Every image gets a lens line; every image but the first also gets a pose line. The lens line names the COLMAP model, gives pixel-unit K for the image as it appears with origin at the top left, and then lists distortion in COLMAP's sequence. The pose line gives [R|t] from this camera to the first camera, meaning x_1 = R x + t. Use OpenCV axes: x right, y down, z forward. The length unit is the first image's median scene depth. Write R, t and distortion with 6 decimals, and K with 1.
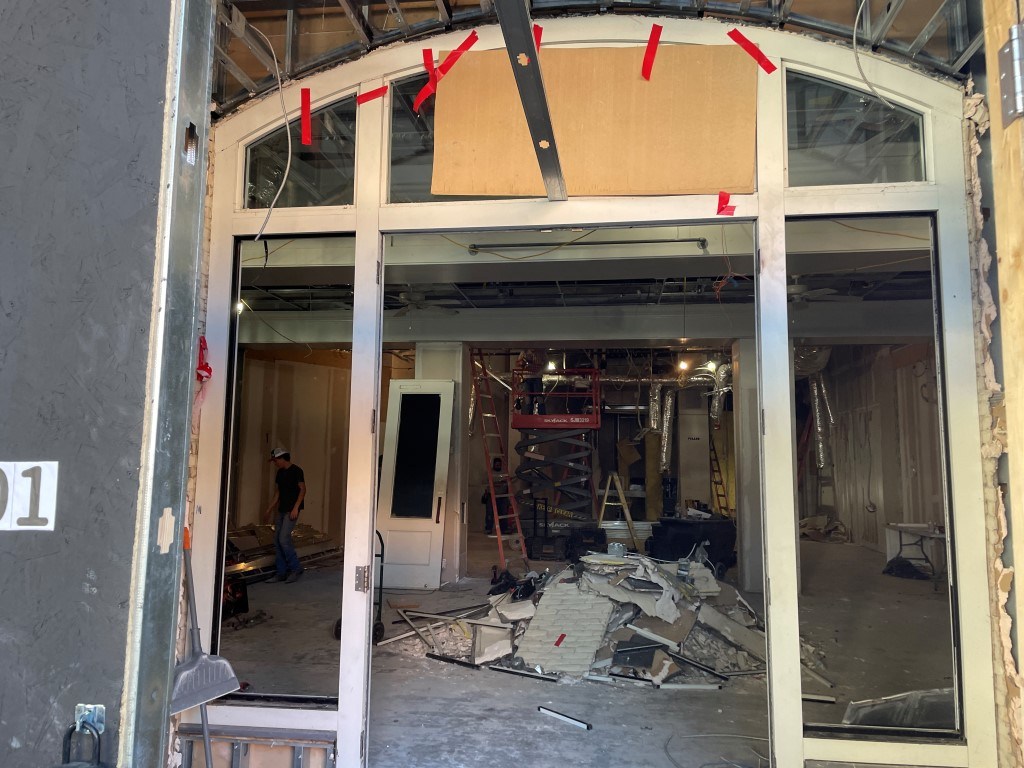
lens RADIAL K [[773.2, 0, 517.1], [0, 773.2, 375.6], [0, 0, 1]] dist [0.055291, -0.063045]
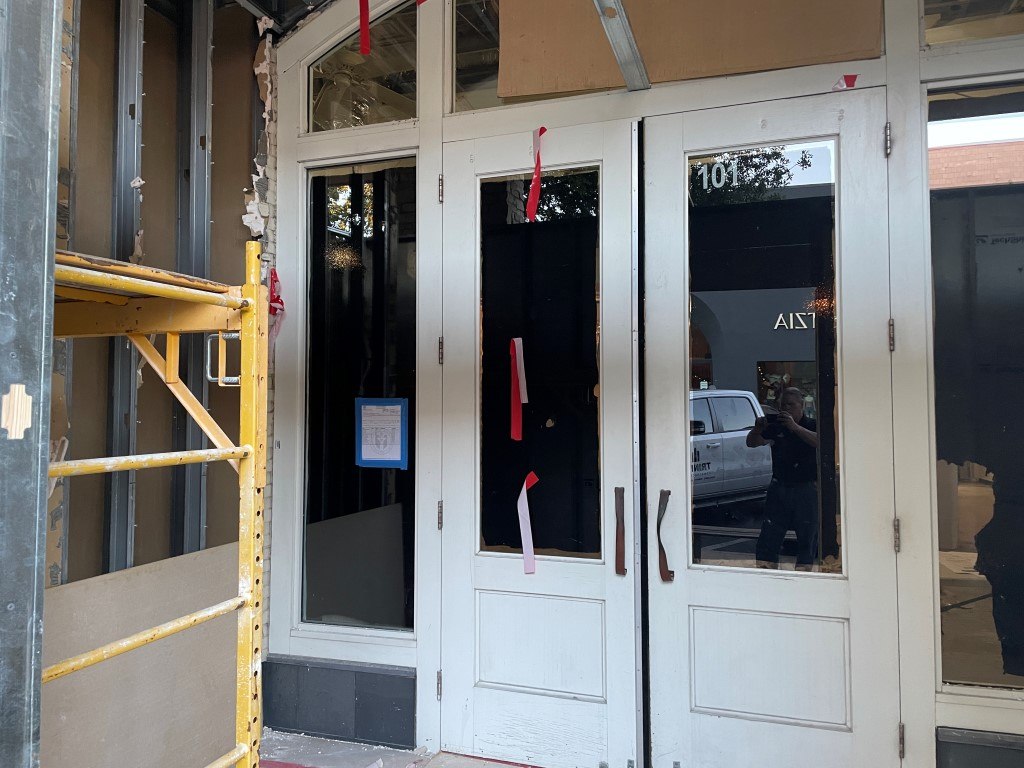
lens RADIAL K [[773.2, 0, 505.9], [0, 773.2, 388.5], [0, 0, 1]] dist [0.055291, -0.063045]
pose [[0.982359, -0.022241, -0.185679, 0.059698], [0.036173, 0.996750, 0.071984, 0.039892], [0.183475, -0.077431, 0.979970, 0.088647]]
